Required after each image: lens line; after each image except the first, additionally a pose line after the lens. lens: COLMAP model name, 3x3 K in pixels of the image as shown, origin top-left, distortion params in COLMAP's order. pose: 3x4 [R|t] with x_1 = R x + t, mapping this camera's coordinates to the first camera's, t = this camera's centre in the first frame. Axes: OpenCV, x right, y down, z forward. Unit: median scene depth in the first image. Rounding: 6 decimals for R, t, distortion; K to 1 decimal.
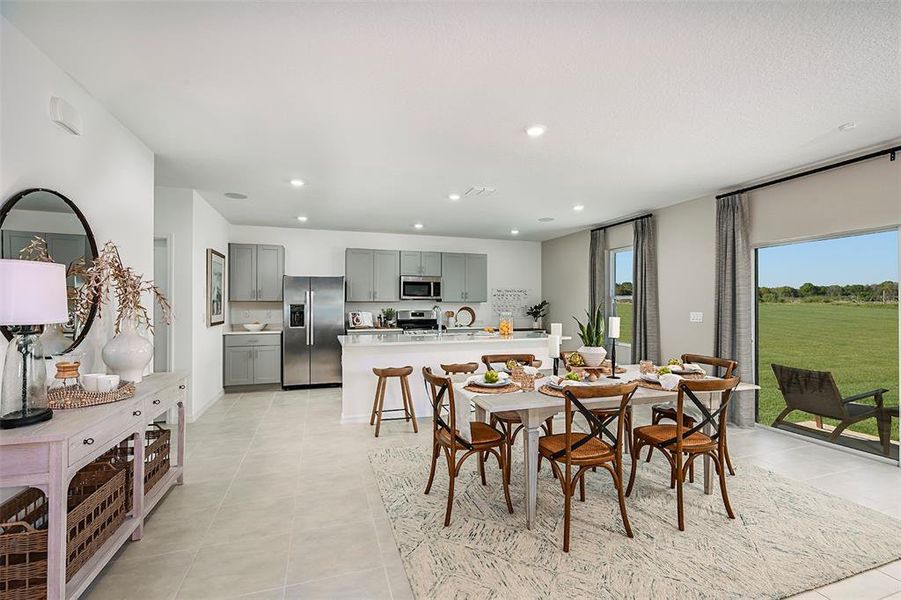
lens RADIAL K [[377.3, 0, 431.0], [0, 377.3, 304.4], [0, 0, 1]] dist [-0.003390, -0.000094]
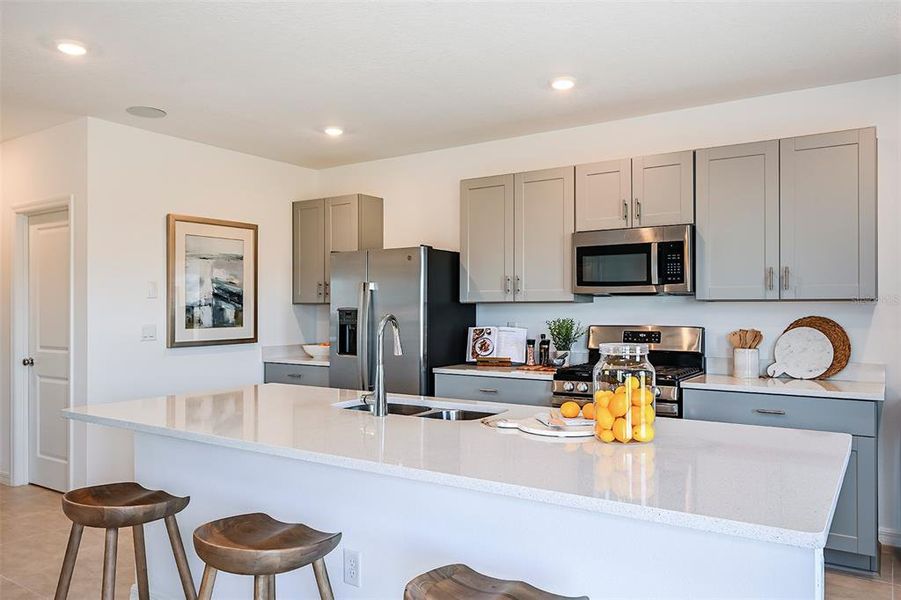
lens RADIAL K [[632.0, 0, 514.1], [0, 632.0, 304.2], [0, 0, 1]] dist [-0.000469, 0.004193]
pose [[0.647661, -0.003531, -0.761920, 0.371874], [0.003503, 0.999992, -0.001657, -0.004240], [0.761920, -0.001596, 0.647669, 0.568796]]
